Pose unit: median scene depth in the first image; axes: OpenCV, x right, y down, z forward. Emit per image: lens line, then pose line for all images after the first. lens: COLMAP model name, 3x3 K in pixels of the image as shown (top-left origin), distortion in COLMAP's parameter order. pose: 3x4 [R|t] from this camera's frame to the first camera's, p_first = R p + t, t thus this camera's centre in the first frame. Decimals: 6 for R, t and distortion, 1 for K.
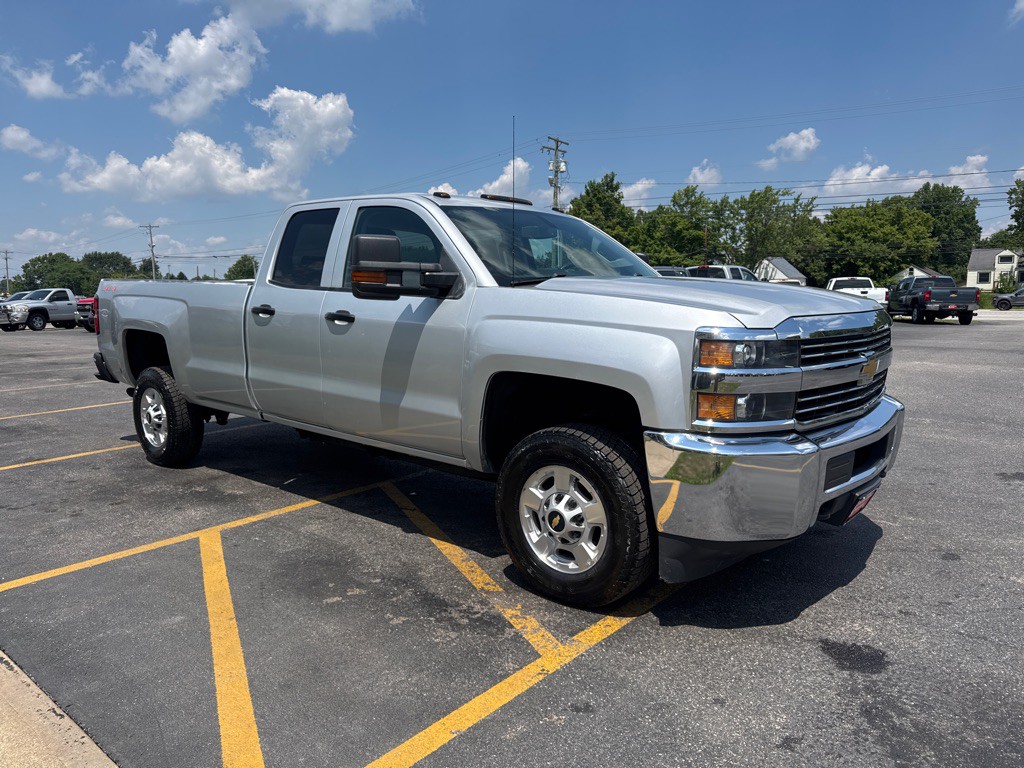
lens RADIAL K [[718.4, 0, 509.9], [0, 718.4, 404.5], [0, 0, 1]] dist [0.007827, -0.006871]
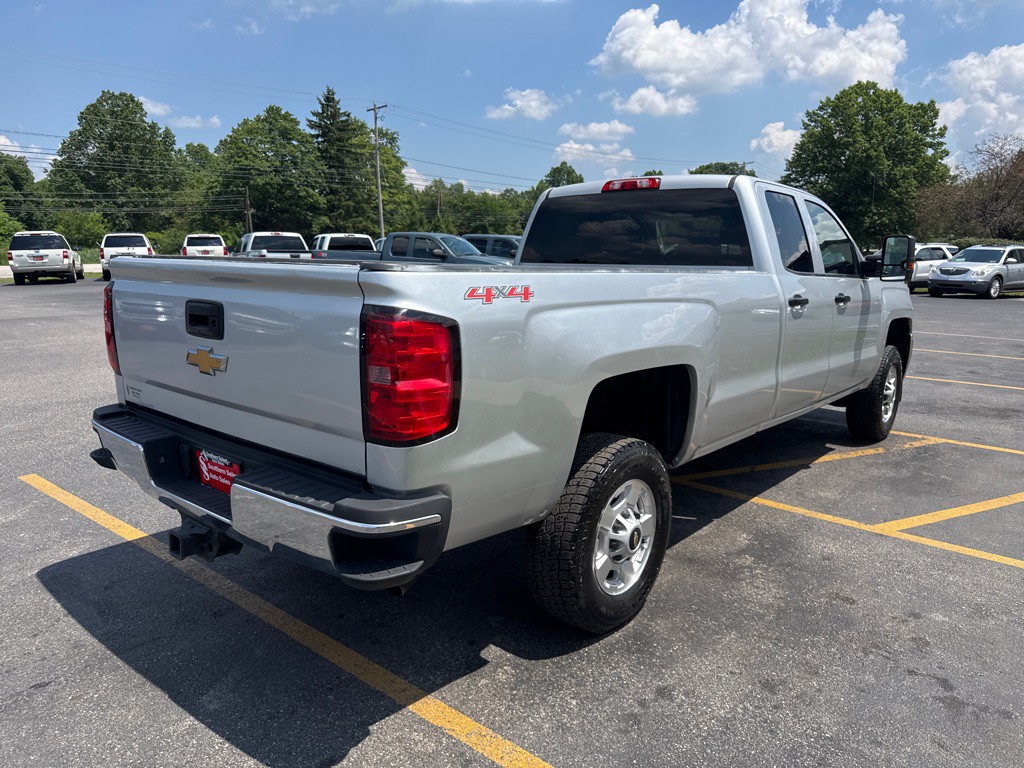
lens RADIAL K [[726.0, 0, 509.4], [0, 726.0, 403.4], [0, 0, 1]] dist [-0.001188, 0.000526]
pose [[-0.011825, -0.195455, 0.980641, -0.090790], [0.145898, 0.969877, 0.195069, -0.017126], [-0.989229, 0.145380, 0.017048, 0.098306]]
